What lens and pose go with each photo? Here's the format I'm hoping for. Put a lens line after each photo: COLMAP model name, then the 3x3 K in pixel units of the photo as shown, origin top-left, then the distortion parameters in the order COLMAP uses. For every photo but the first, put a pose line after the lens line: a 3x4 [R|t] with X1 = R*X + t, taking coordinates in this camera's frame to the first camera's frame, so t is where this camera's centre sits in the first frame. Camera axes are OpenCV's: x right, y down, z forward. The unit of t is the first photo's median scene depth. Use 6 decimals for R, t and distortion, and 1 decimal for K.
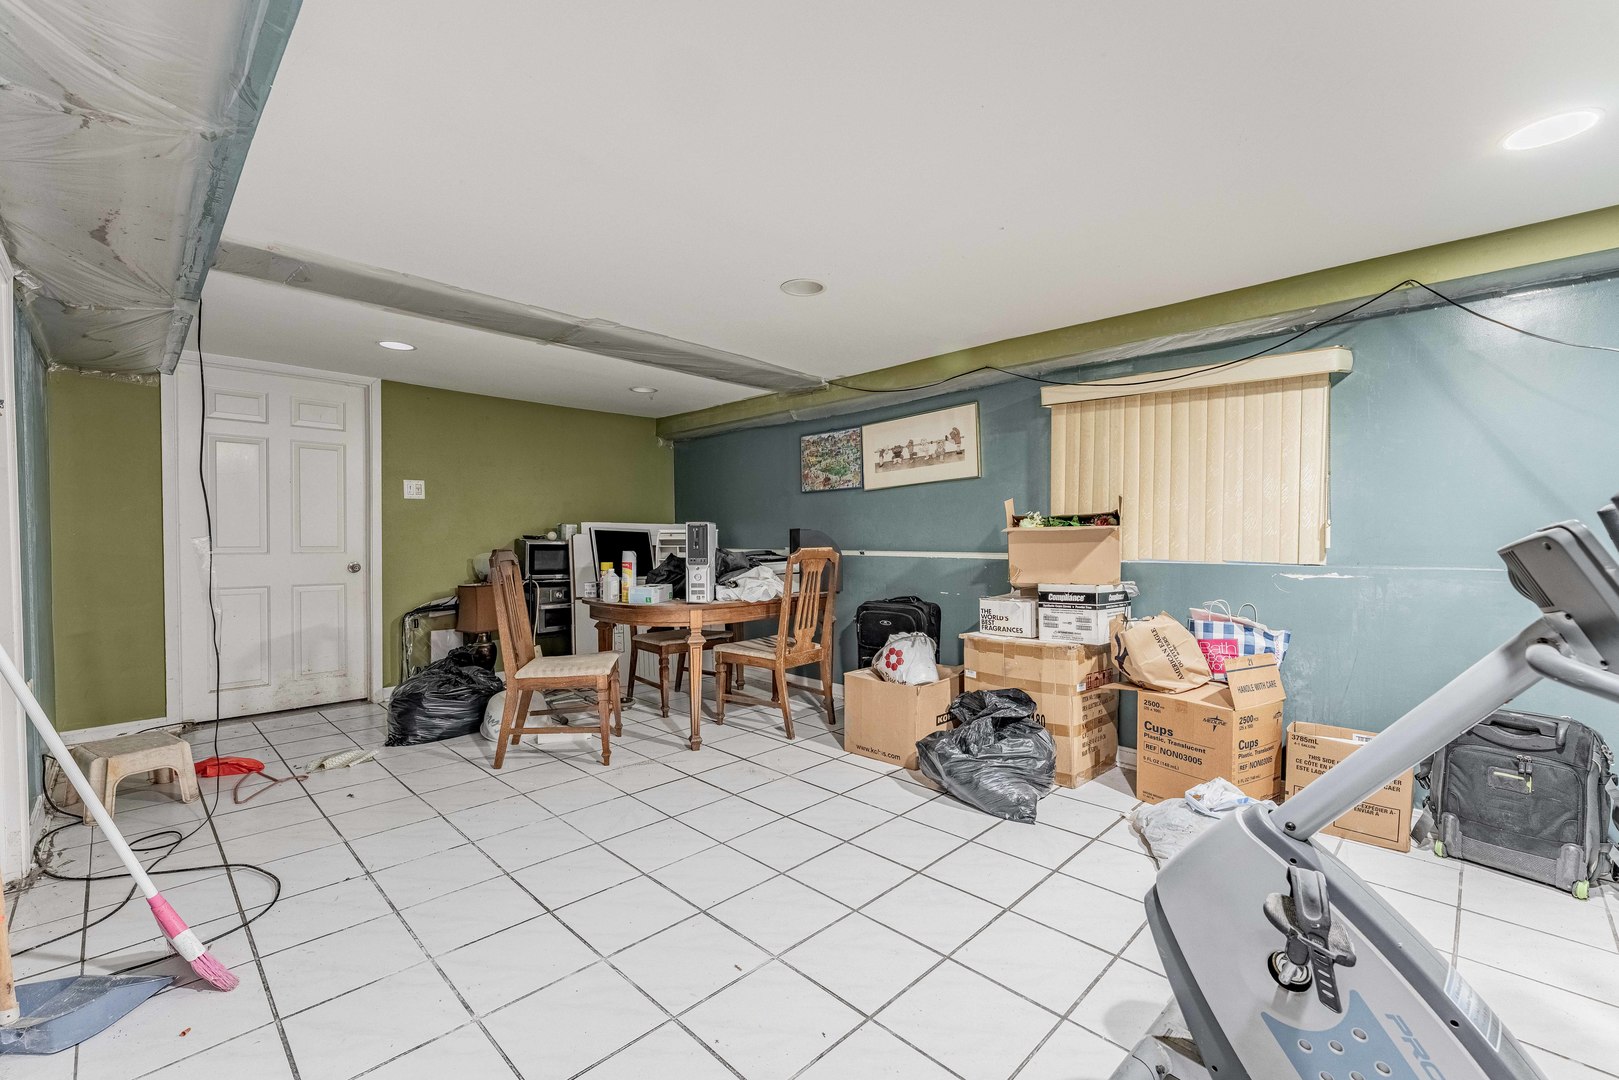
lens RADIAL K [[675.6, 0, 809.2], [0, 675.6, 547.0], [0, 0, 1]] dist [0.009305, -0.001674]
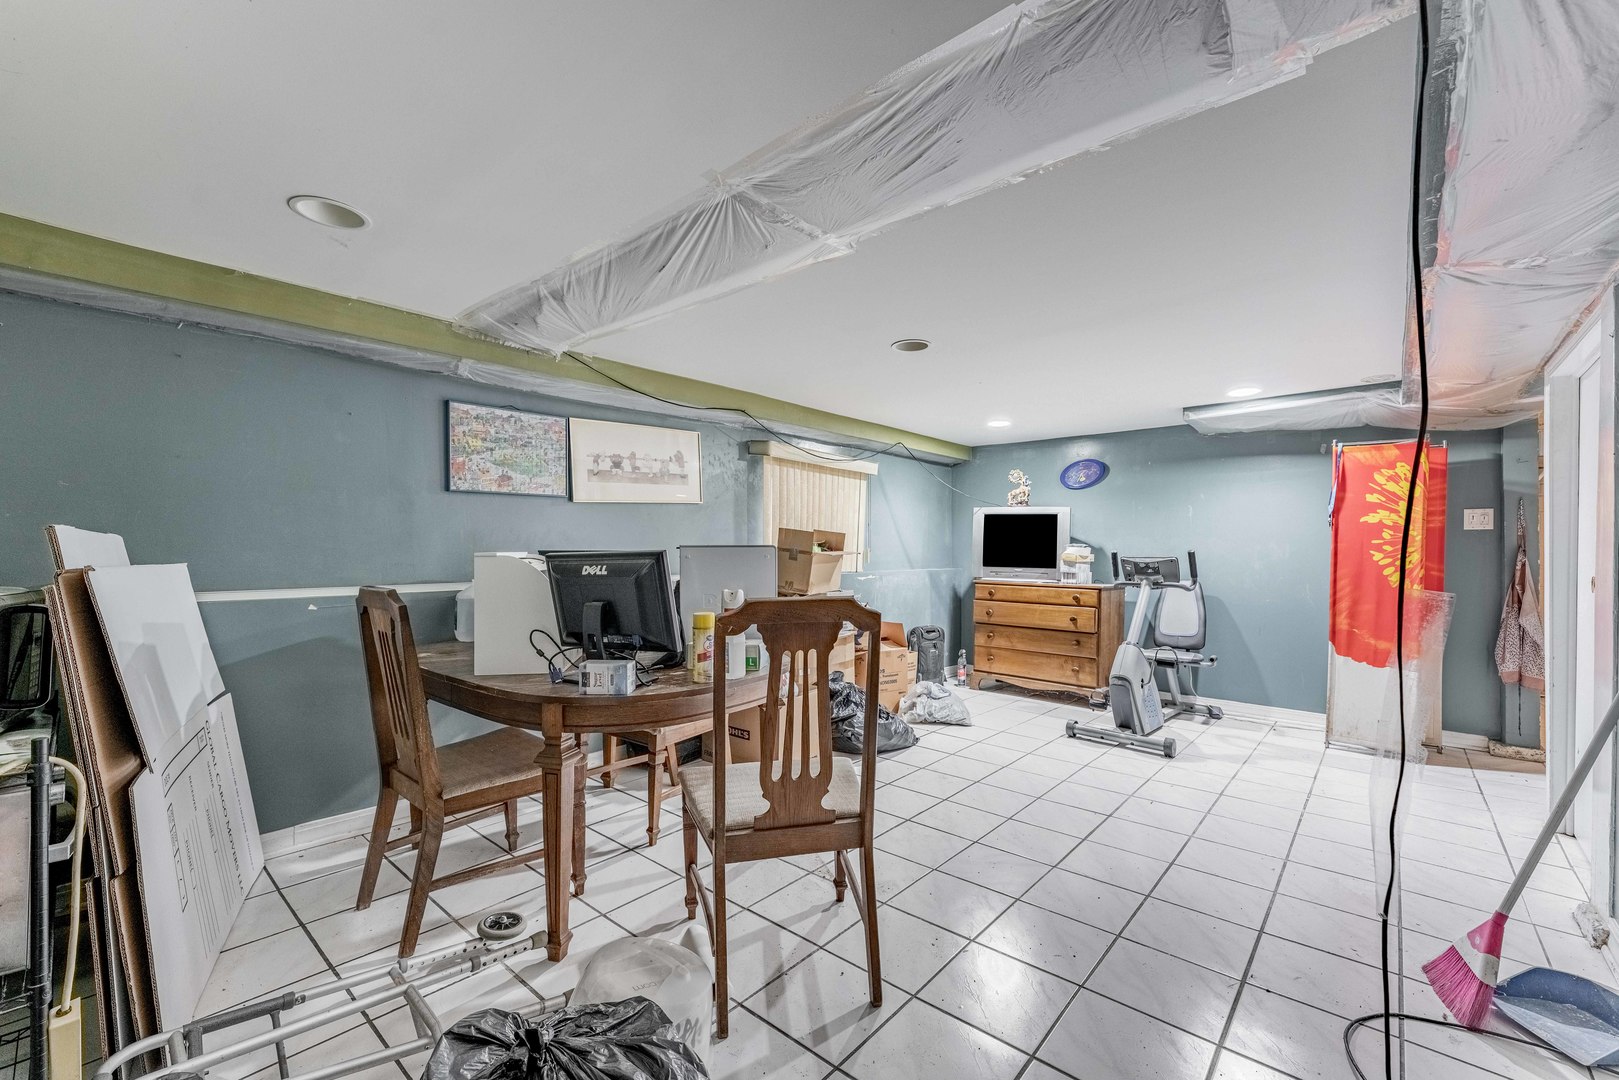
lens RADIAL K [[675.6, 0, 808.4], [0, 675.6, 545.8], [0, 0, 1]] dist [0.009305, -0.001674]
pose [[-0.058877, 0.002018, 0.998263, -0.752627], [0.012224, 0.999924, -0.001301, -0.029288], [-0.998190, 0.012126, -0.058897, 0.815227]]
